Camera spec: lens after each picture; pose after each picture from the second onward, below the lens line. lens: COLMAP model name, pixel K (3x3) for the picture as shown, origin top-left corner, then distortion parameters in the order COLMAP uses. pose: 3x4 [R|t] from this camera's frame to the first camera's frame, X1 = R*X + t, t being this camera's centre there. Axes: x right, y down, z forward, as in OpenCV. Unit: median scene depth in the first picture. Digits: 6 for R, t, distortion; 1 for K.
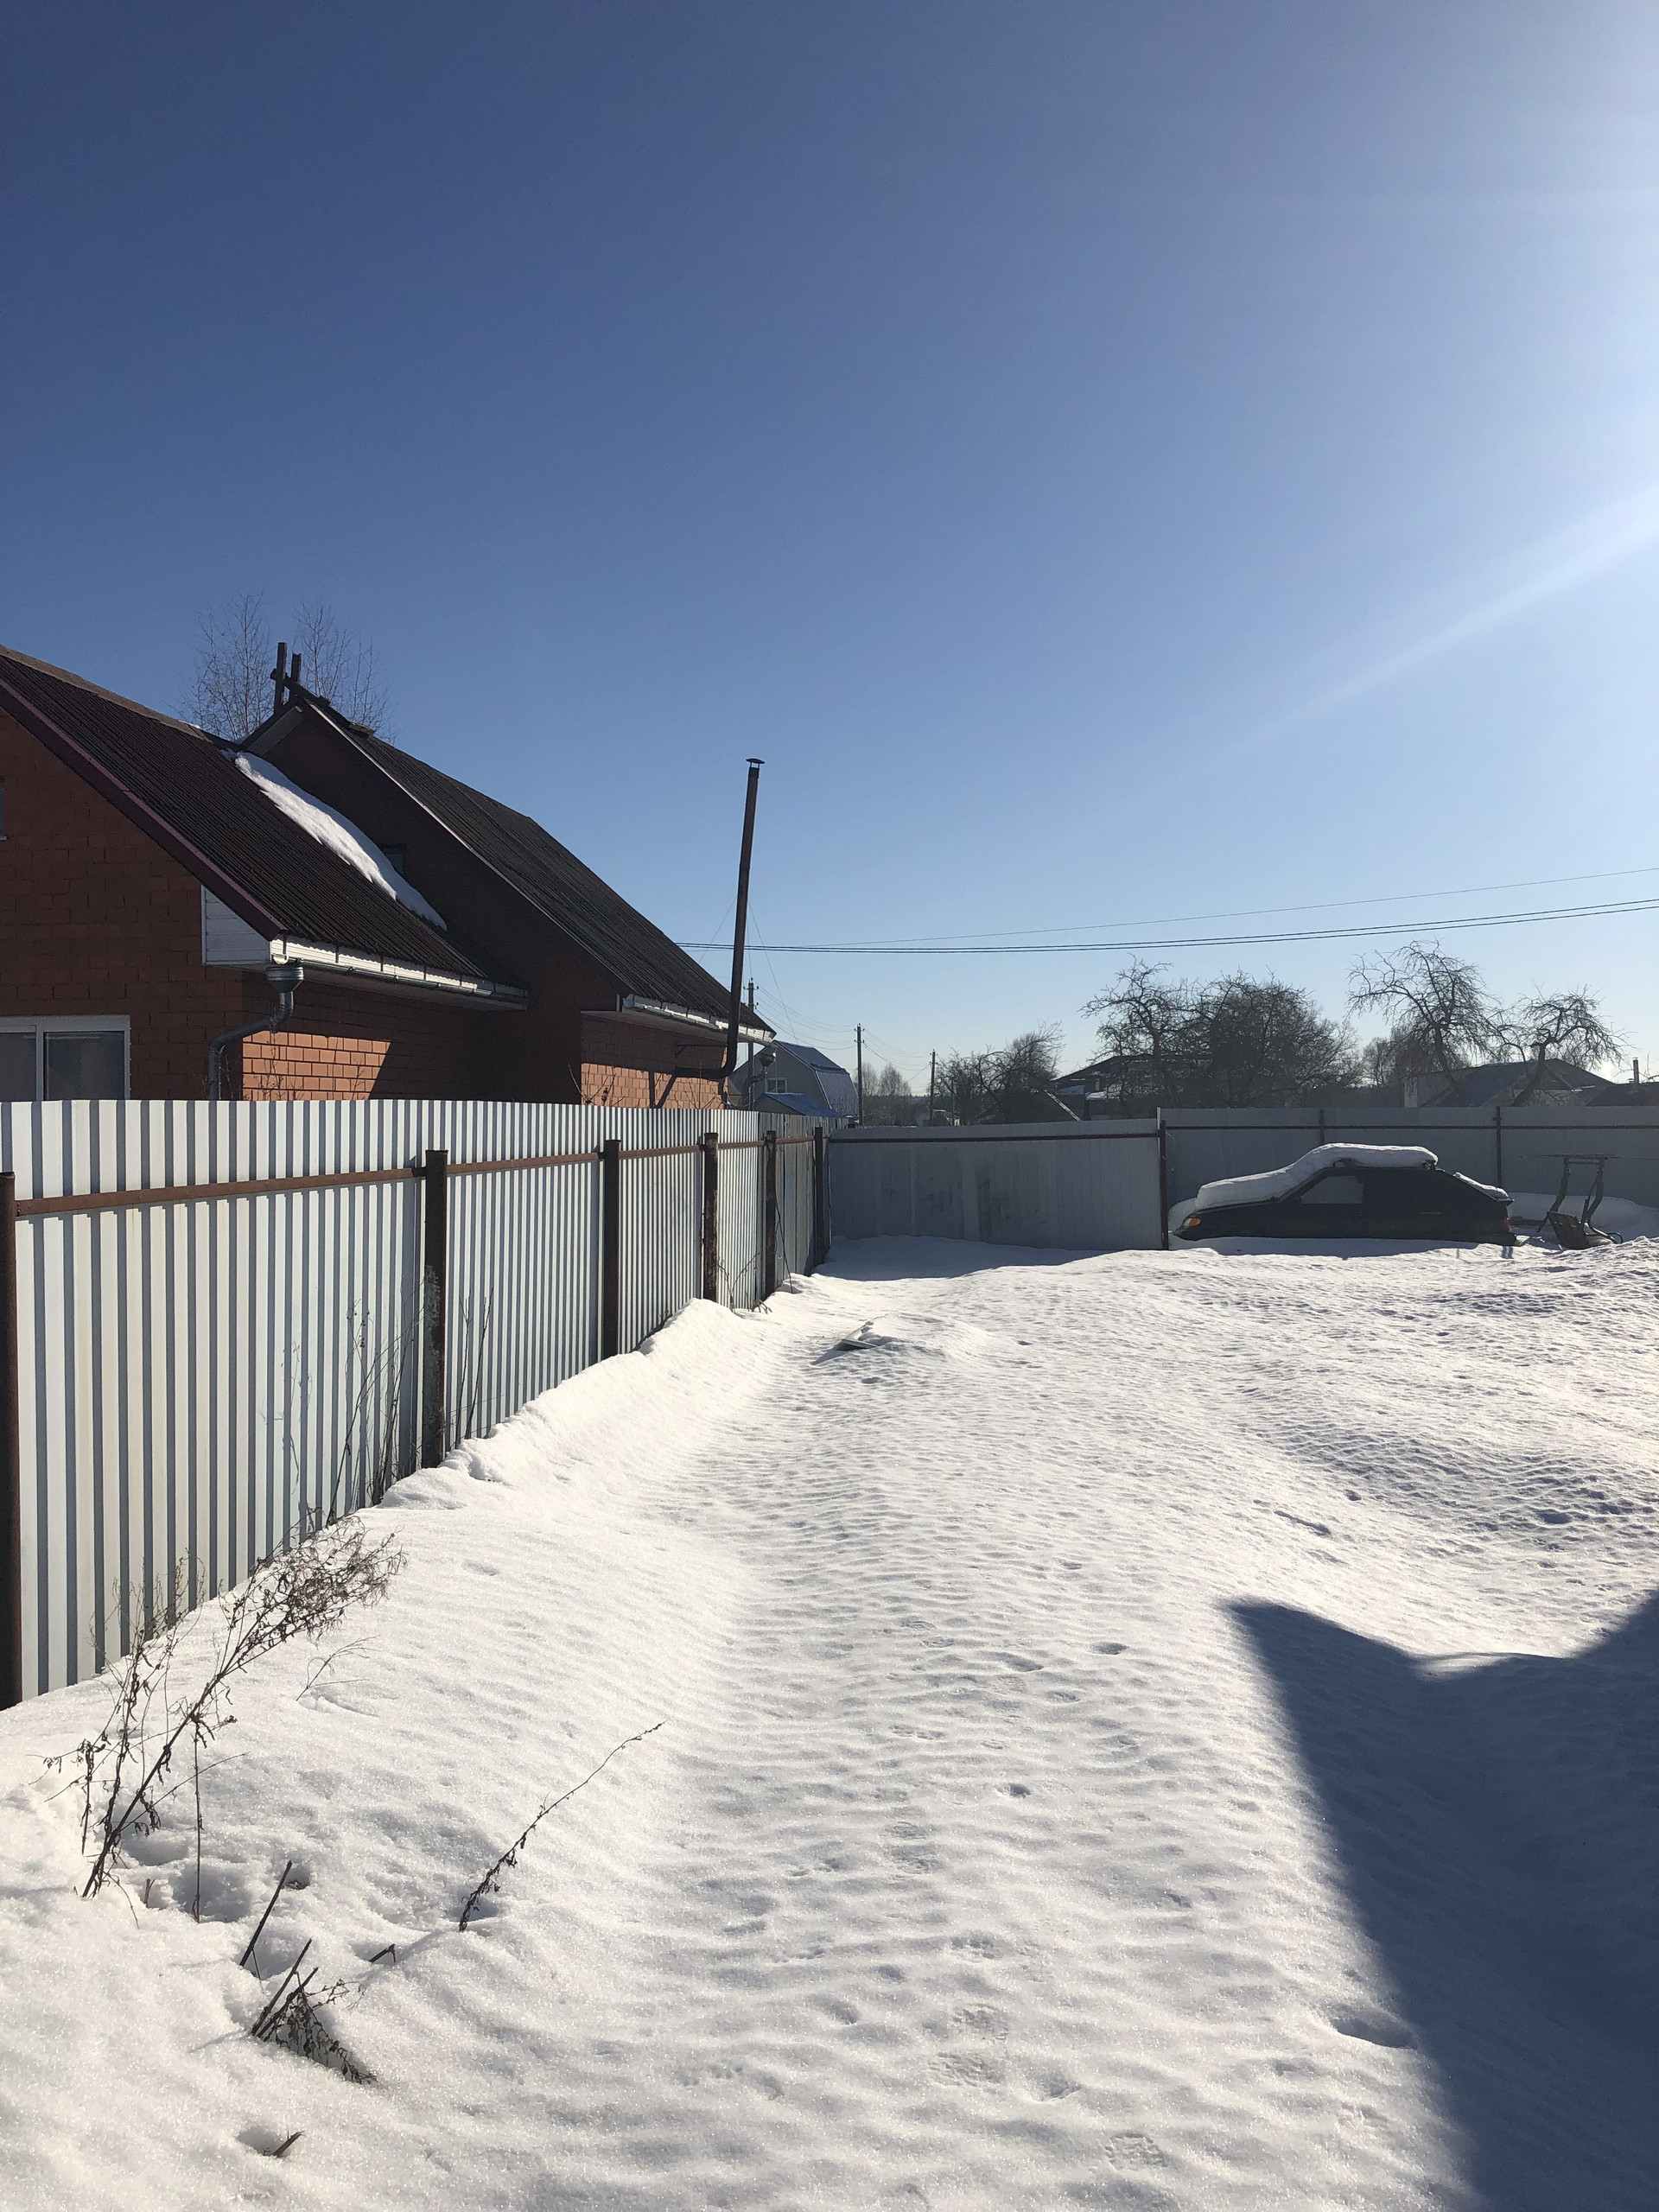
lens RADIAL K [[1789.8, 0, 829.5], [0, 1789.8, 1106.0], [0, 0, 1]] dist [0.117871, -0.311095]
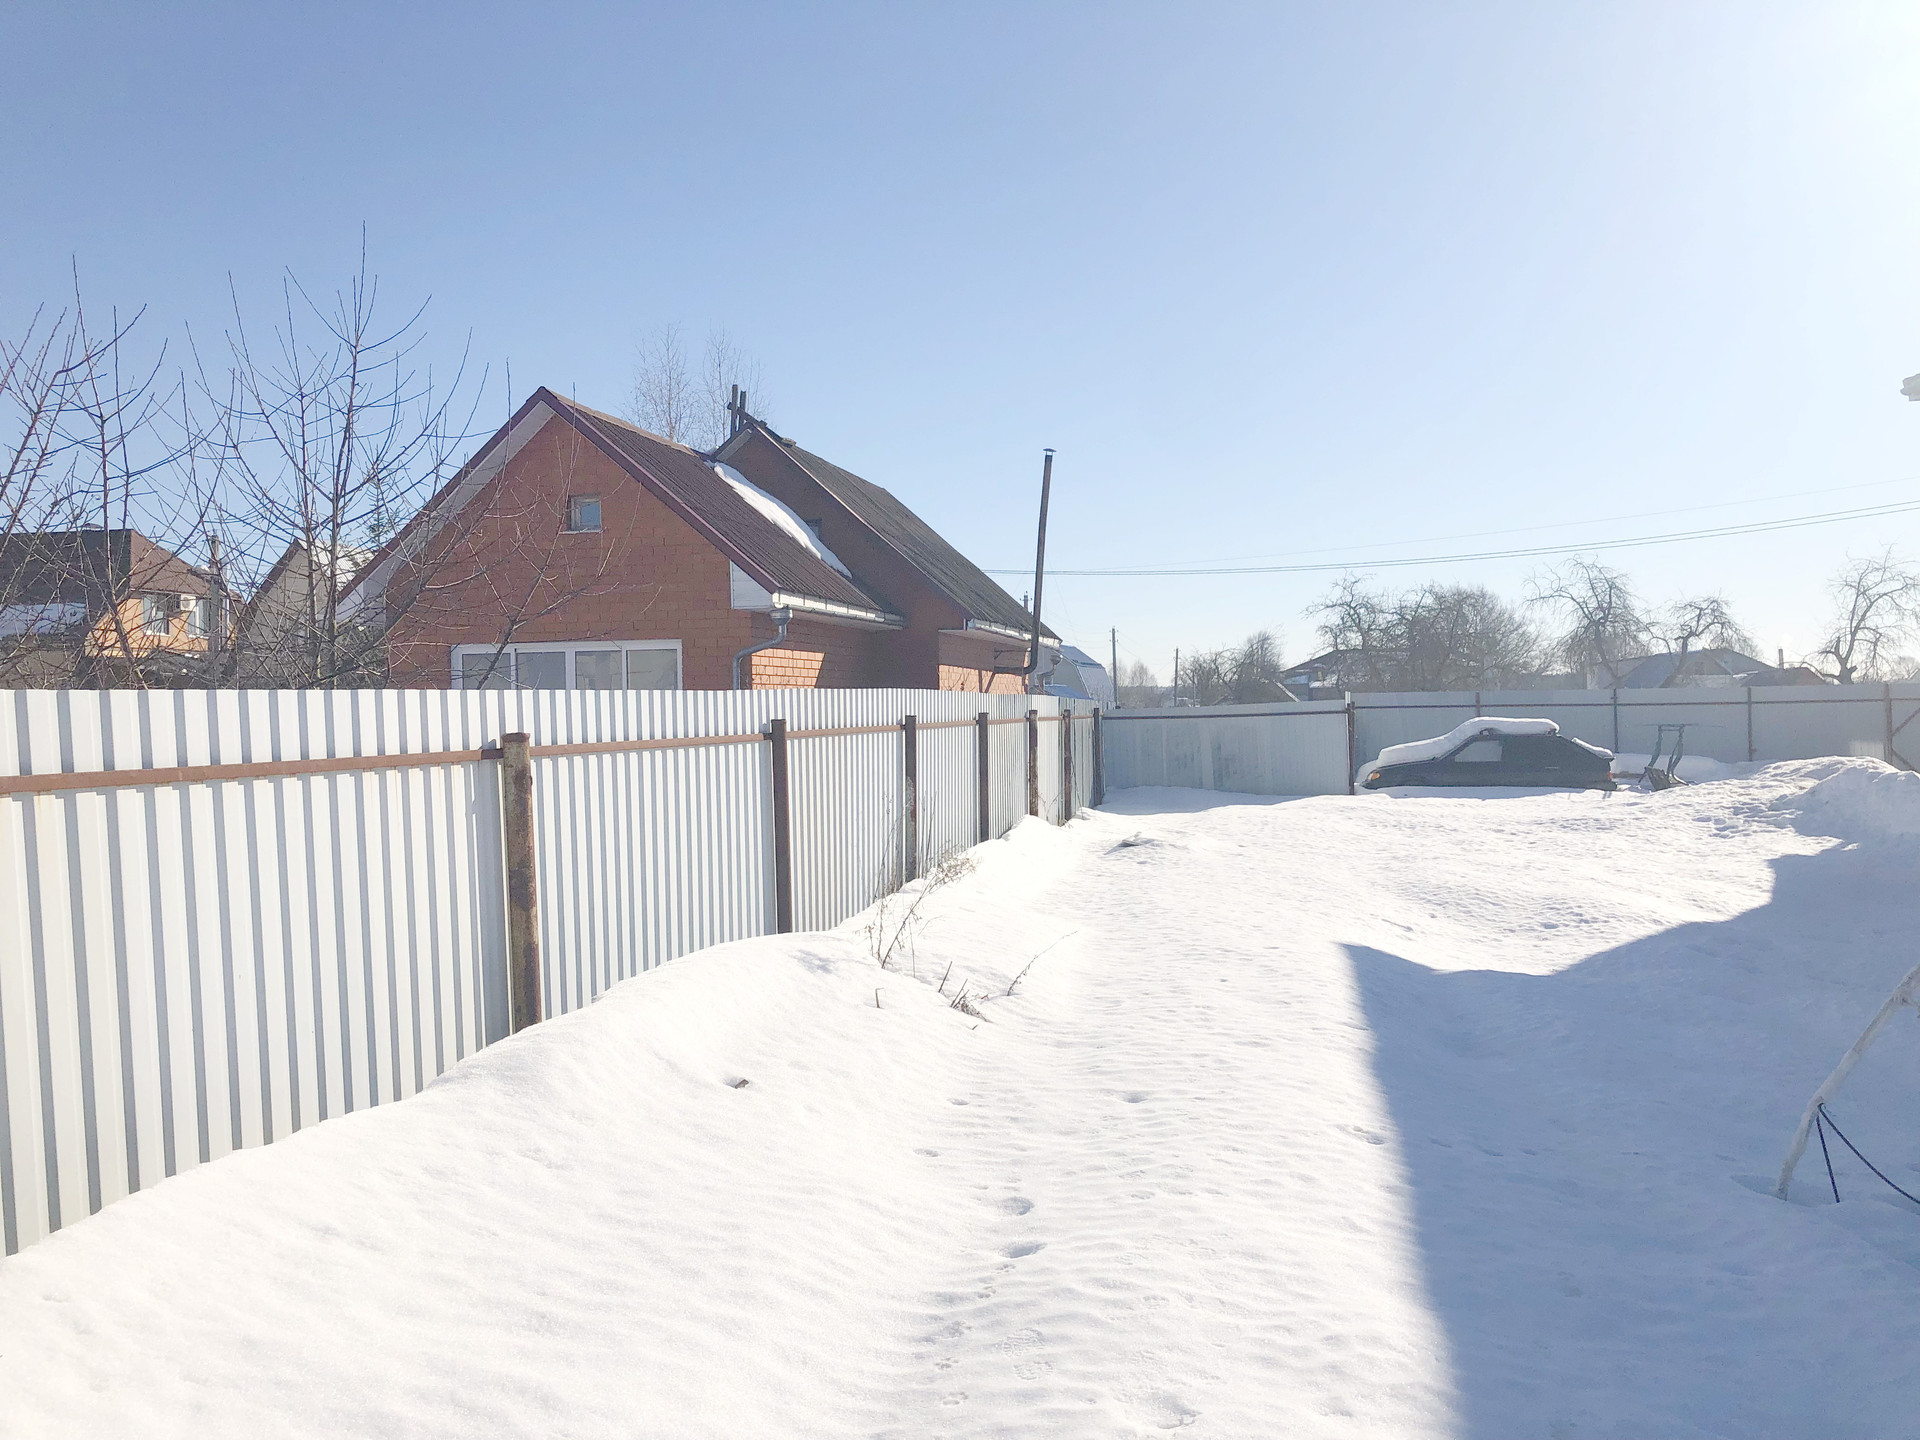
lens RADIAL K [[1553.6, 0, 953.3], [0, 1553.6, 704.5], [0, 0, 1]] dist [0.117871, -0.311095]
pose [[0.996380, -0.009455, -0.084482, -0.017432], [0.009868, 0.999941, 0.004470, 0.002925], [0.084435, -0.005288, 0.996415, -0.263423]]
